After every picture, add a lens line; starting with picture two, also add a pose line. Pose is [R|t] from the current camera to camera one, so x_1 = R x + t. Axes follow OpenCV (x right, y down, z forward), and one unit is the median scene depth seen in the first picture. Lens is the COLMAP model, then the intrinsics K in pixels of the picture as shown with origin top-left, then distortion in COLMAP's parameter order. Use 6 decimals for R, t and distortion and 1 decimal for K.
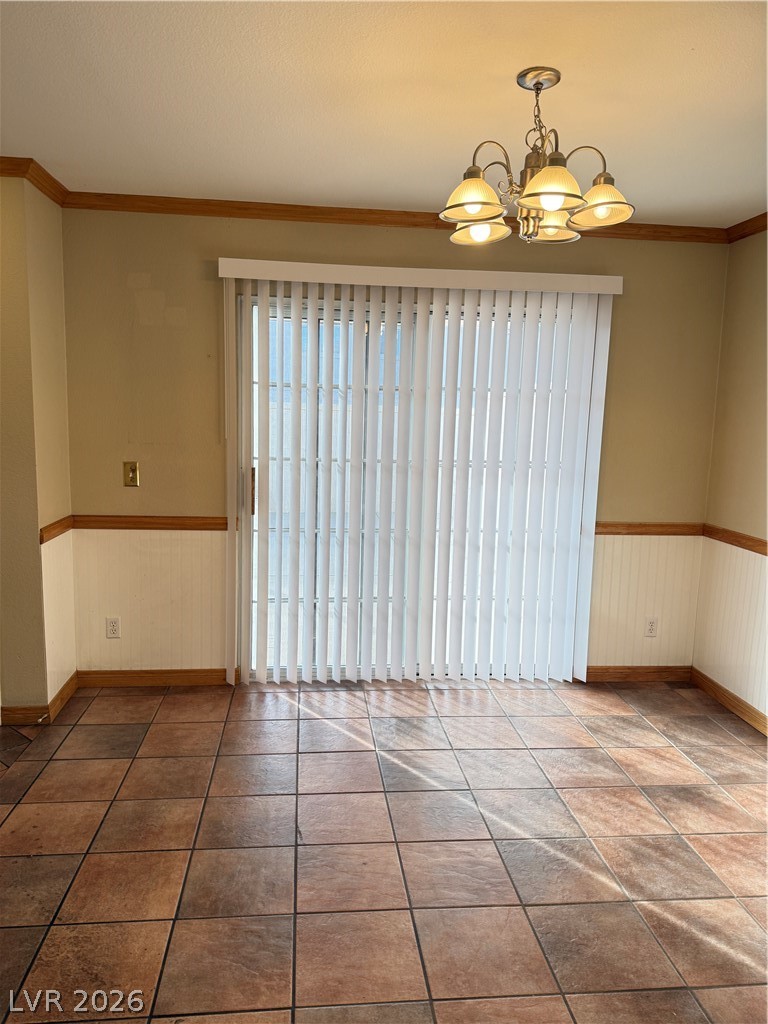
lens RADIAL K [[720.7, 0, 387.9], [0, 720.7, 510.9], [0, 0, 1]] dist [0.034040, -0.014607]
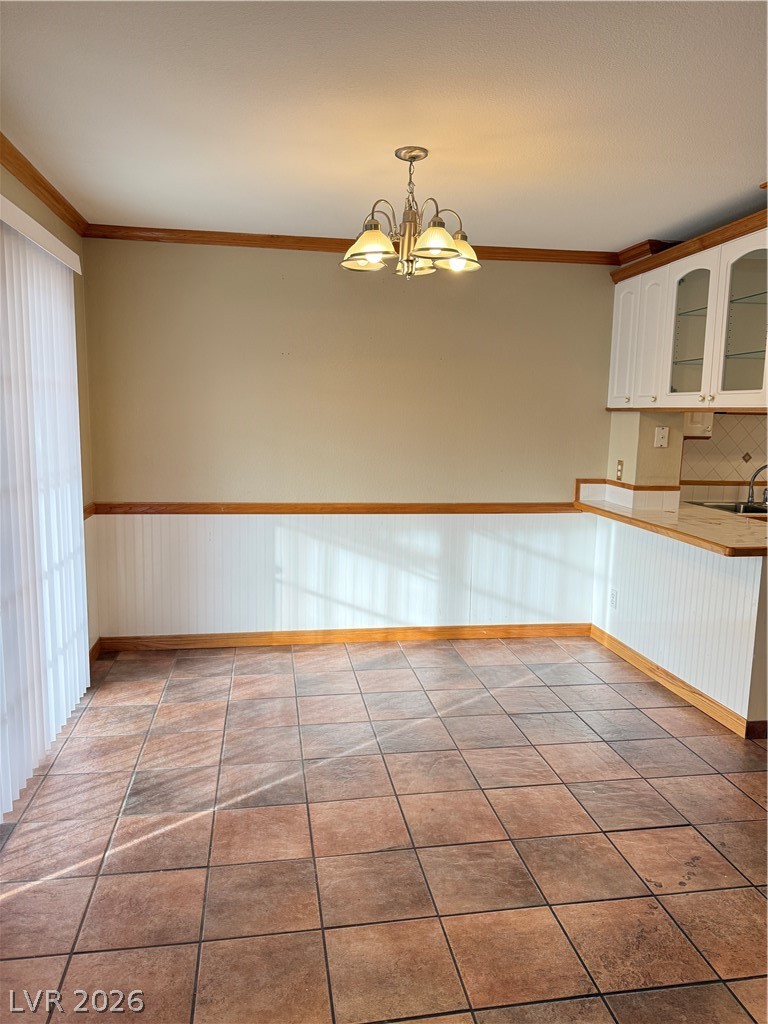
lens RADIAL K [[720.7, 0, 379.3], [0, 720.7, 510.9], [0, 0, 1]] dist [0.034040, -0.014607]
pose [[-0.029675, -0.173031, 0.984469, -0.801842], [0.124788, 0.976556, 0.175402, -0.133457], [-0.991740, 0.128055, -0.007387, 0.778987]]
